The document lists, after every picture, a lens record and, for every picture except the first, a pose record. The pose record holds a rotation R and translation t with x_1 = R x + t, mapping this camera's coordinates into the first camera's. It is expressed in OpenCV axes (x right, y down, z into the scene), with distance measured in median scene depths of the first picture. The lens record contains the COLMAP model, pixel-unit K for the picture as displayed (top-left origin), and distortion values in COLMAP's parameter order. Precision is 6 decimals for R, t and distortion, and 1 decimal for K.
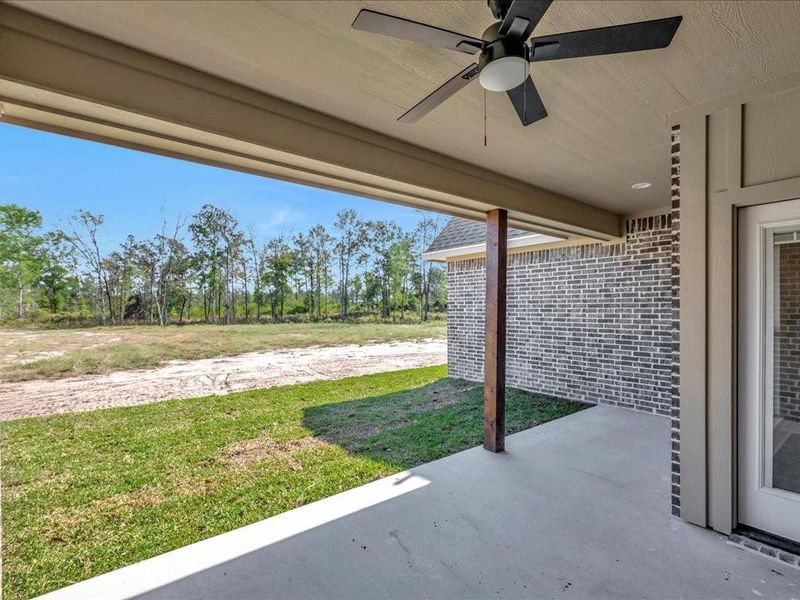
lens RADIAL K [[388.0, 0, 400.0], [0, 388.0, 300.0], [0, 0, 1]] dist [0.000213, -0.000093]
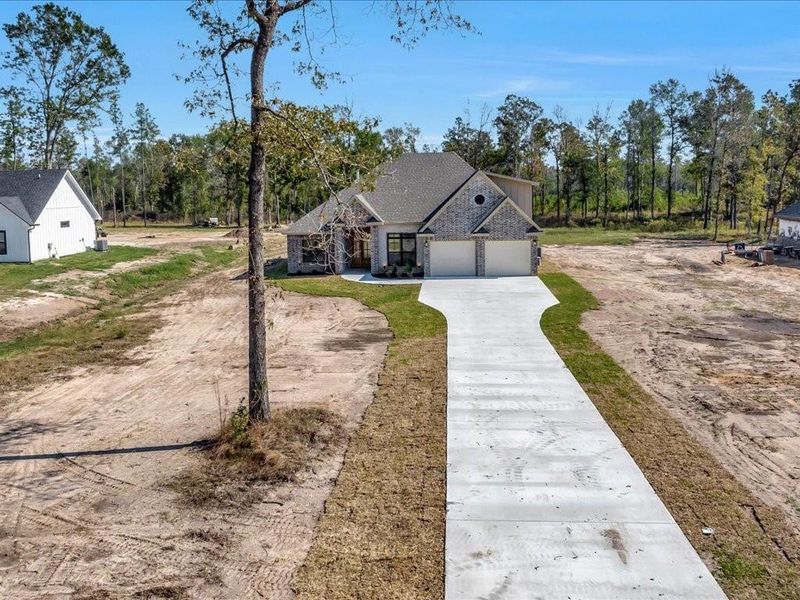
lens RADIAL K [[752.5, 0, 398.2], [0, 752.5, 261.5], [0, 0, 1]] dist [-0.014873, -0.020006]
pose [[0.739063, 0.057985, -0.671136, 0.504582], [0.022892, 0.993551, 0.111050, -0.052934], [0.673247, -0.097437, 0.732970, -0.507086]]
